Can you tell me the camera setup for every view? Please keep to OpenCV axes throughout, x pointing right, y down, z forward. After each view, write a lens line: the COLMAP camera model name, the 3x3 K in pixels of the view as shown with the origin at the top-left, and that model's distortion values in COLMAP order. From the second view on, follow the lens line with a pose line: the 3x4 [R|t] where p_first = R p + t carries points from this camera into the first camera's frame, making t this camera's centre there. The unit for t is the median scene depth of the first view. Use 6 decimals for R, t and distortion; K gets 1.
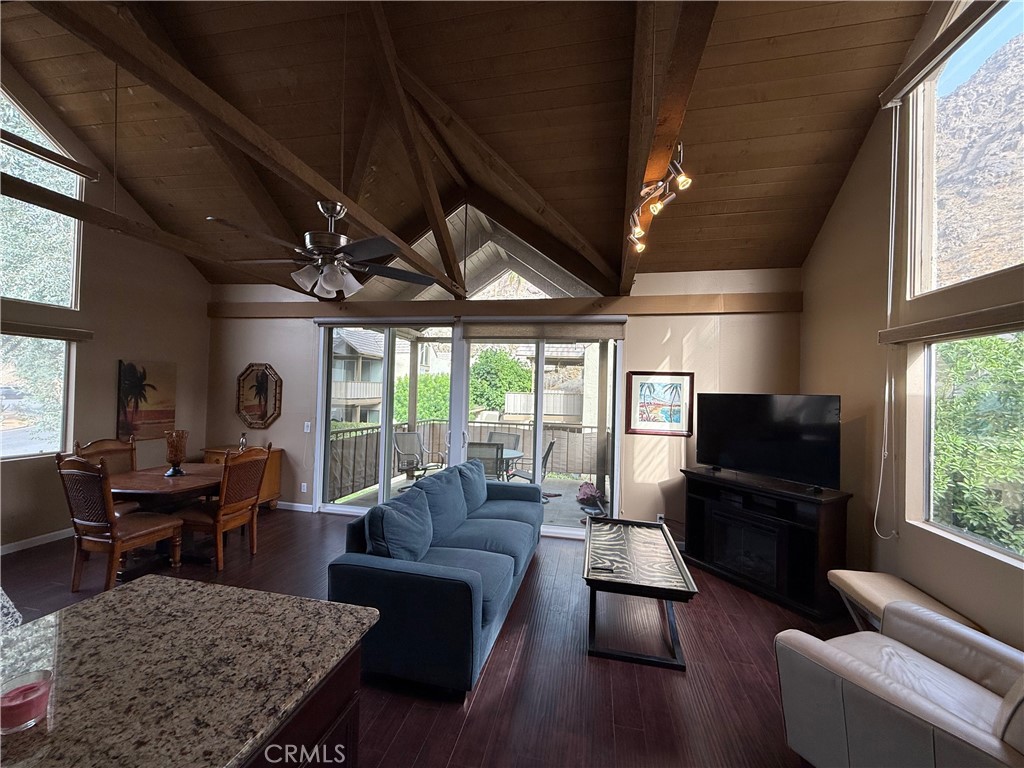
lens RADIAL K [[406.3, 0, 511.0], [0, 406.3, 386.9], [0, 0, 1]] dist [-0.009772, 0.001741]
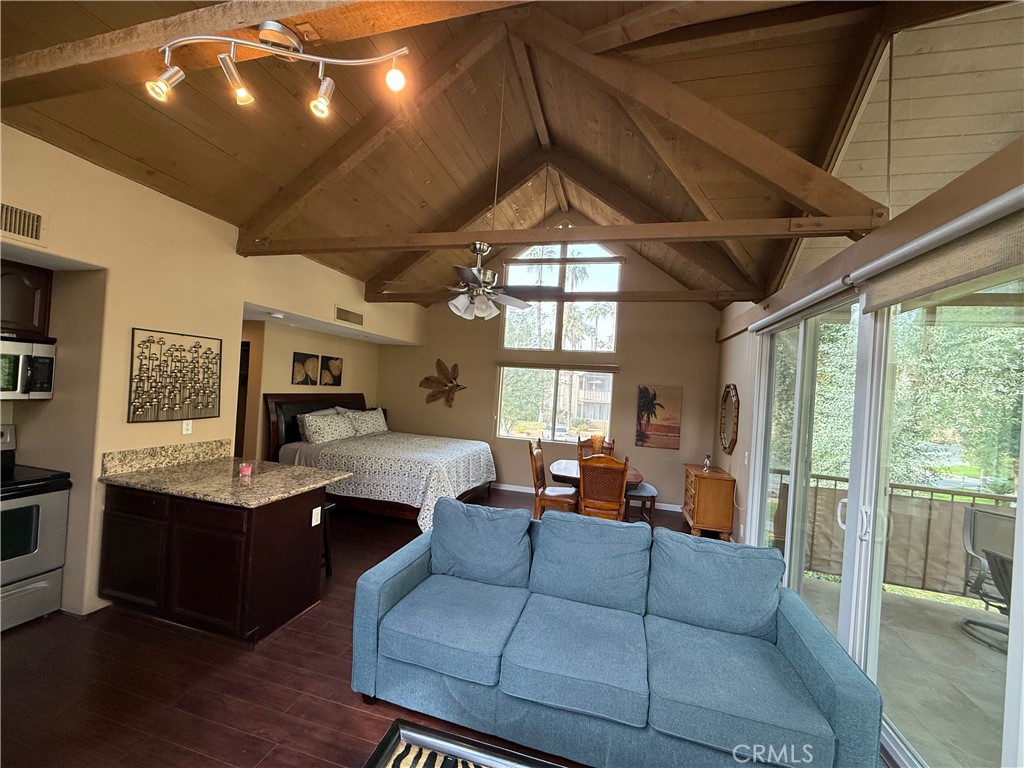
lens RADIAL K [[406.3, 0, 509.3], [0, 406.3, 383.3], [0, 0, 1]] dist [-0.009772, 0.001741]
pose [[-0.055359, -0.043899, -0.997501, 0.561149], [-0.056424, 0.997574, -0.040771, 0.010955], [0.996871, 0.054026, -0.057702, 0.864923]]
